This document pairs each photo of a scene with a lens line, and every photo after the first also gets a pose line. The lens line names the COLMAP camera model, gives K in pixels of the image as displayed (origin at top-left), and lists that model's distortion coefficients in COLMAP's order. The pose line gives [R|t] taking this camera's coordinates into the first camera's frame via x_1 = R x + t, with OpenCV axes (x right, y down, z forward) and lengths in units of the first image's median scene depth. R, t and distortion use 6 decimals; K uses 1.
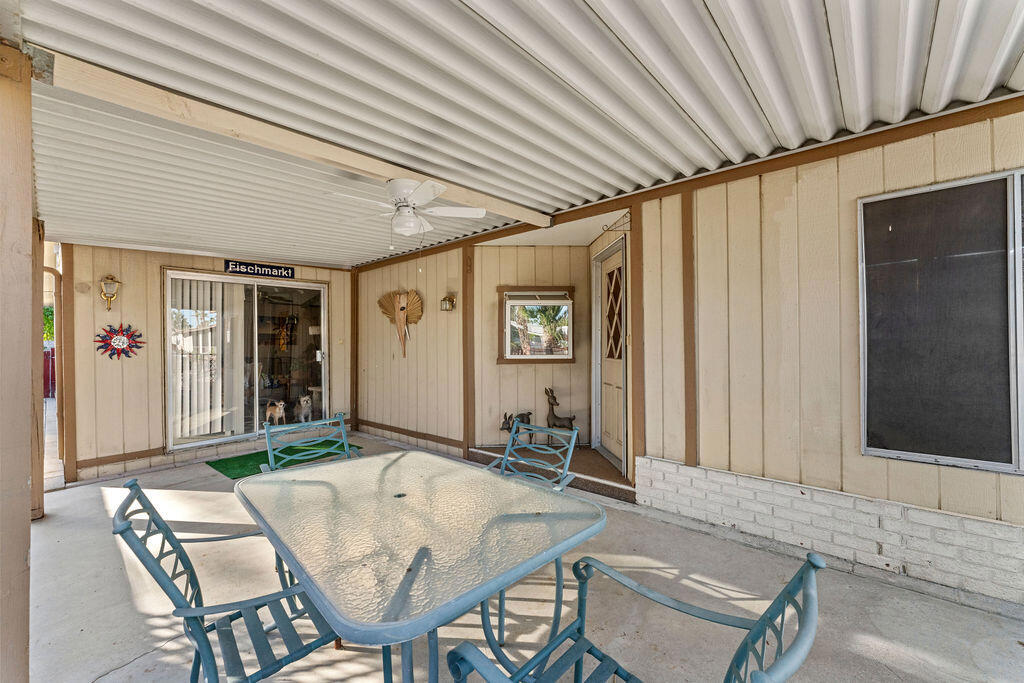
lens RADIAL K [[409.6, 0, 511.0], [0, 409.6, 326.5], [0, 0, 1]] dist [-0.000150, -0.000239]
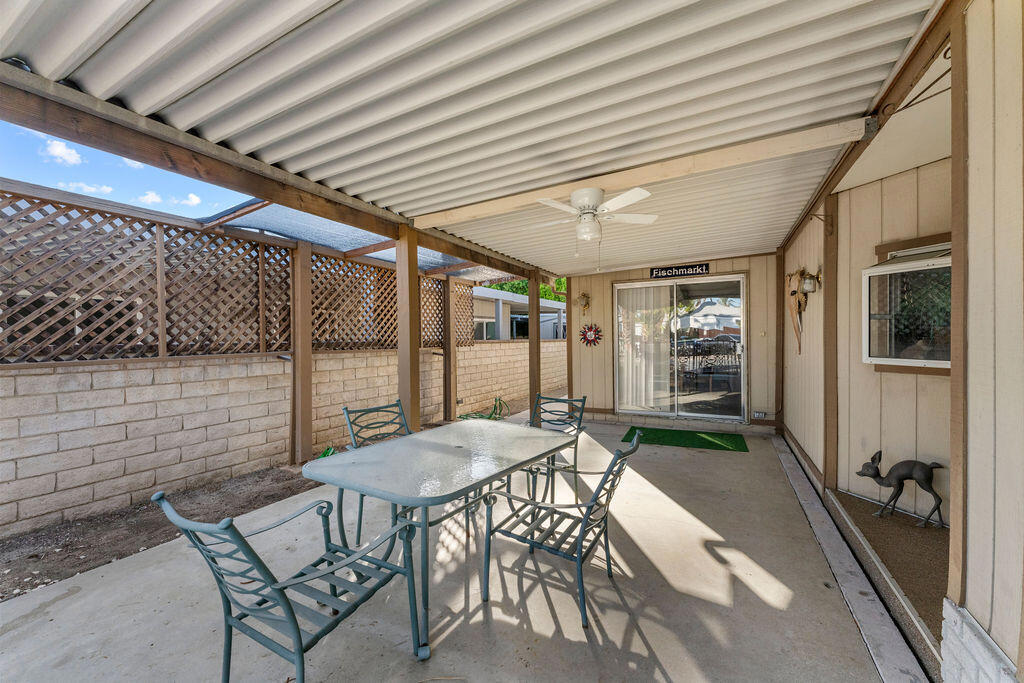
lens RADIAL K [[409.6, 0, 511.0], [0, 409.6, 326.5], [0, 0, 1]] dist [-0.000150, -0.000239]
pose [[0.239024, -0.020874, -0.970789, 0.455899], [0.040485, 0.999114, -0.011515, 0.010292], [0.970169, -0.036550, 0.239657, 0.332105]]
